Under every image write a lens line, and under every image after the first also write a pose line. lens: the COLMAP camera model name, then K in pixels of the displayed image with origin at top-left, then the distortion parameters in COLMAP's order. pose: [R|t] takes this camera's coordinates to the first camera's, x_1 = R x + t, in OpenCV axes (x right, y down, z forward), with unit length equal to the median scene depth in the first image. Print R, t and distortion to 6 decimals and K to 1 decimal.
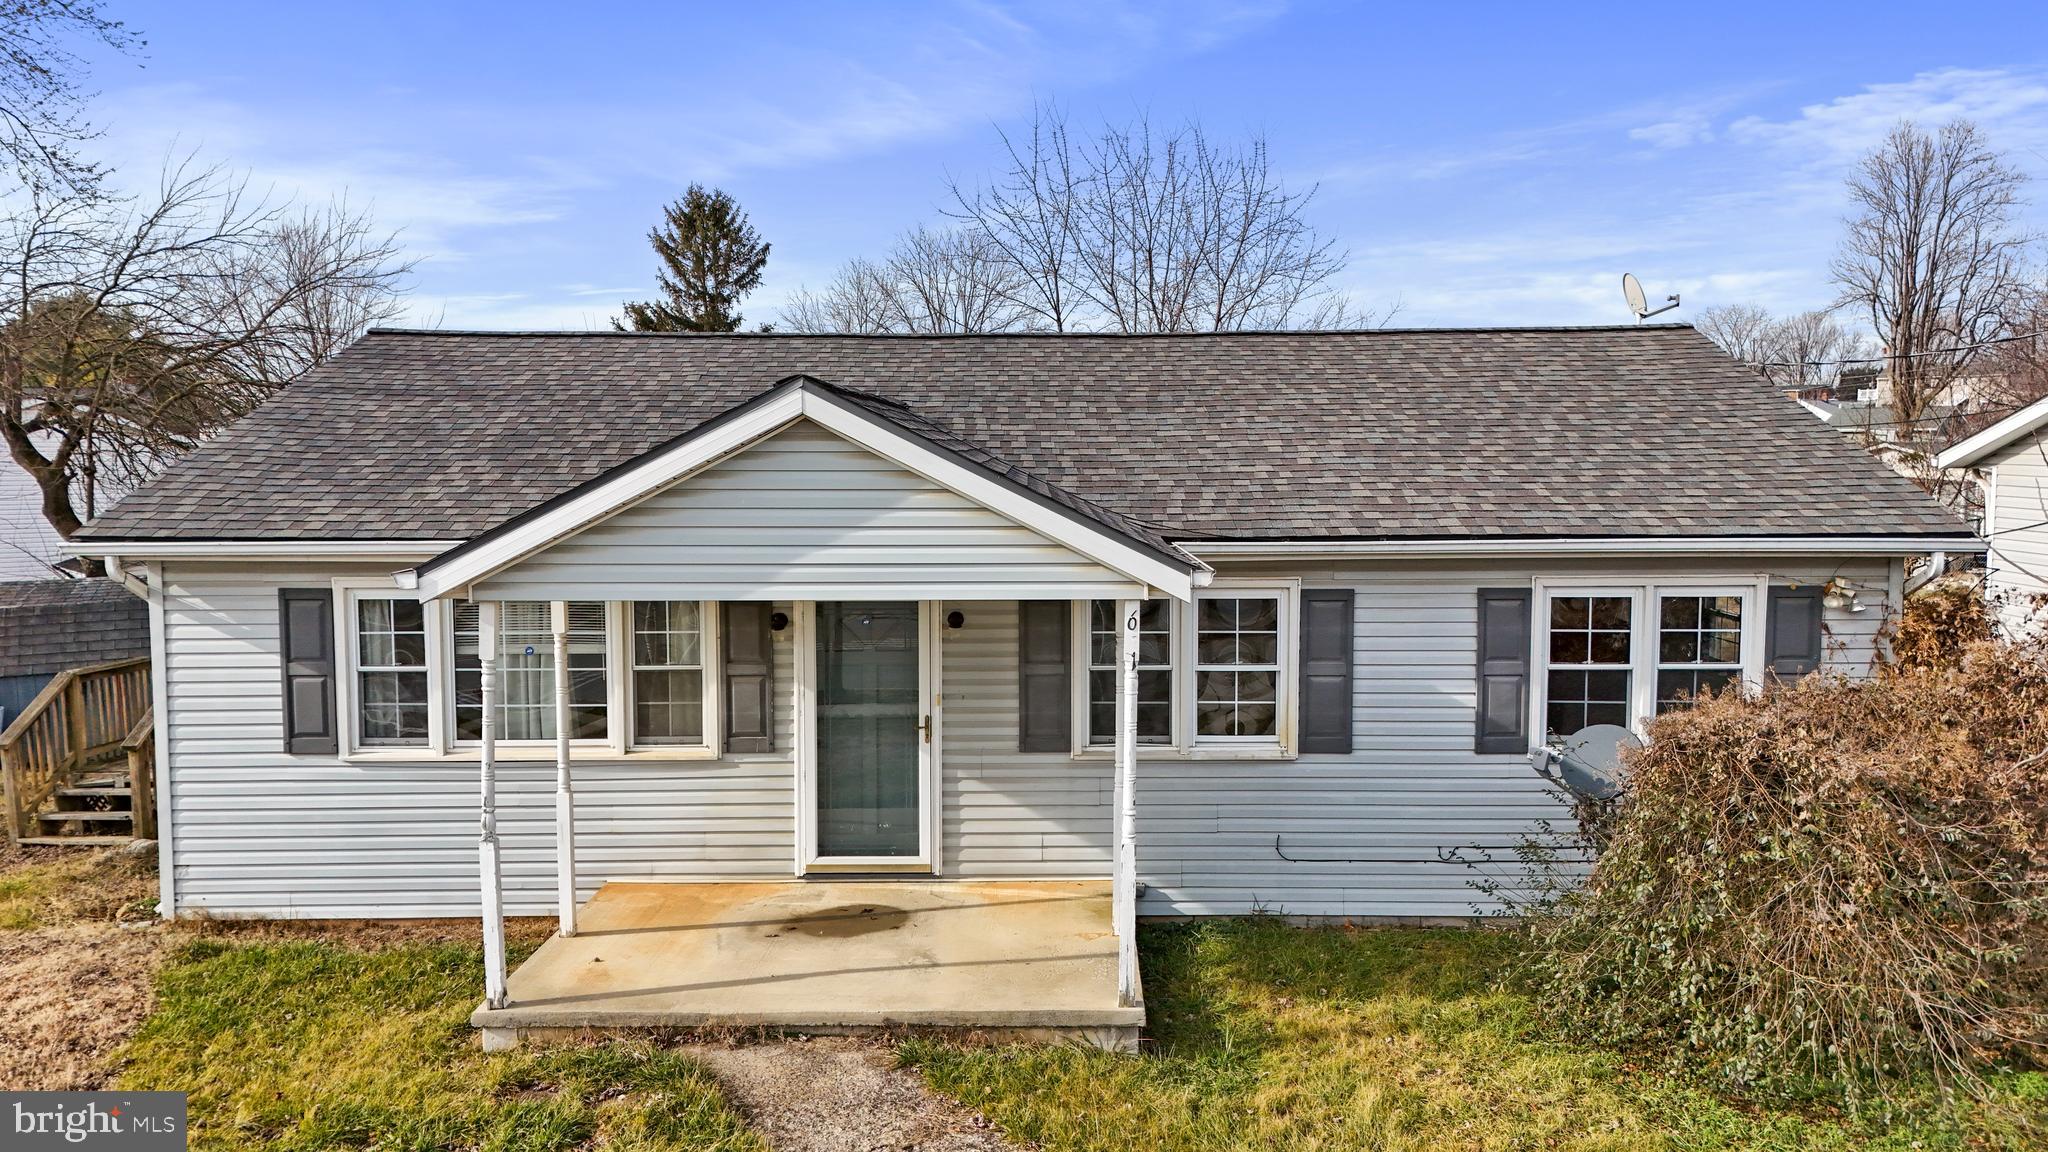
lens RADIAL K [[1487.3, 0, 1024.0], [0, 1487.3, 576.0], [0, 0, 1]] dist [0.093485, -0.106236]
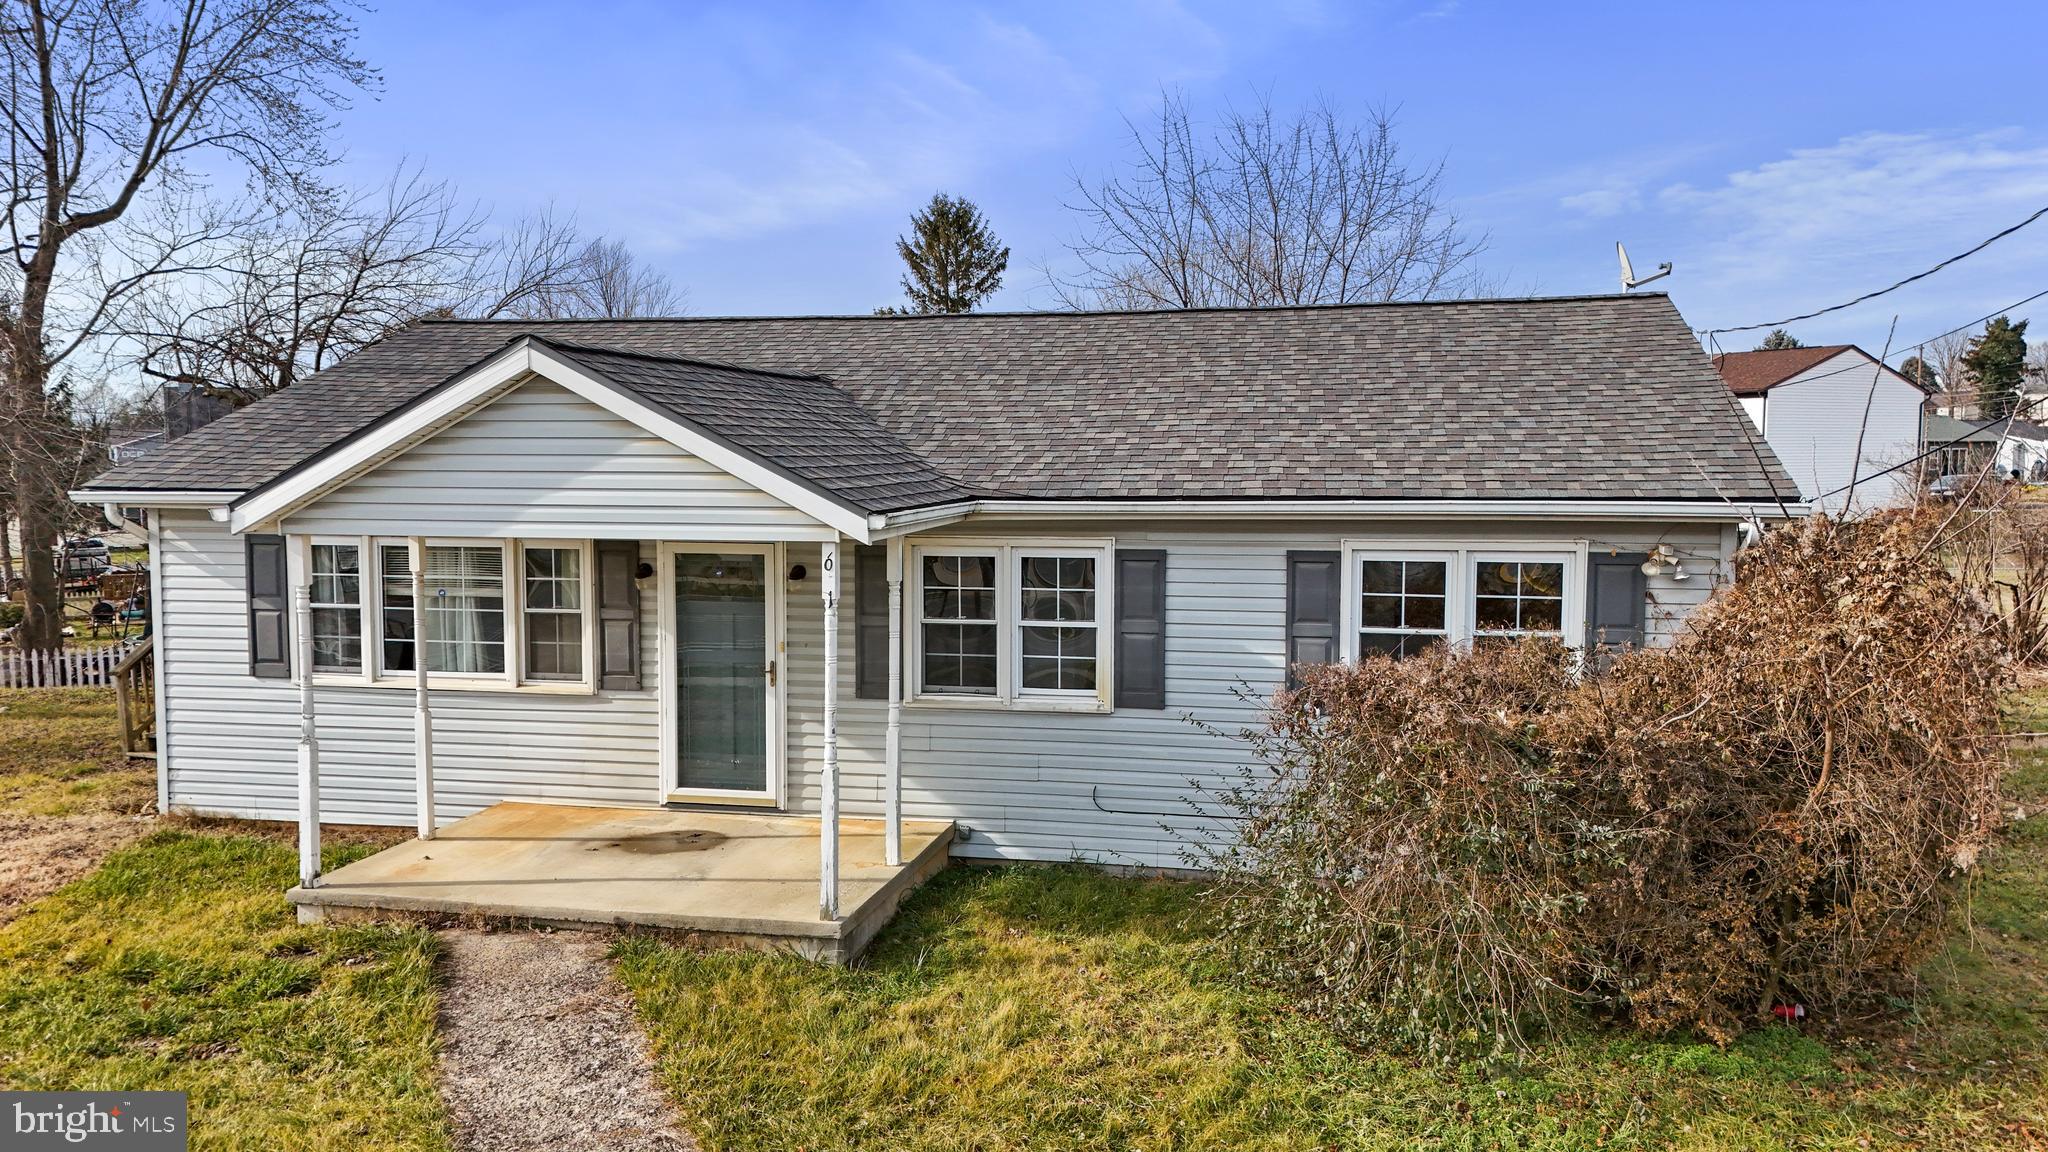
lens RADIAL K [[1487.3, 0, 1024.0], [0, 1487.3, 576.0], [0, 0, 1]] dist [0.093485, -0.106236]
pose [[0.979630, 0.019132, -0.199897, 0.328951], [-0.019782, 0.999804, -0.001254, 0.030077], [0.199834, 0.005183, 0.979816, -0.022871]]
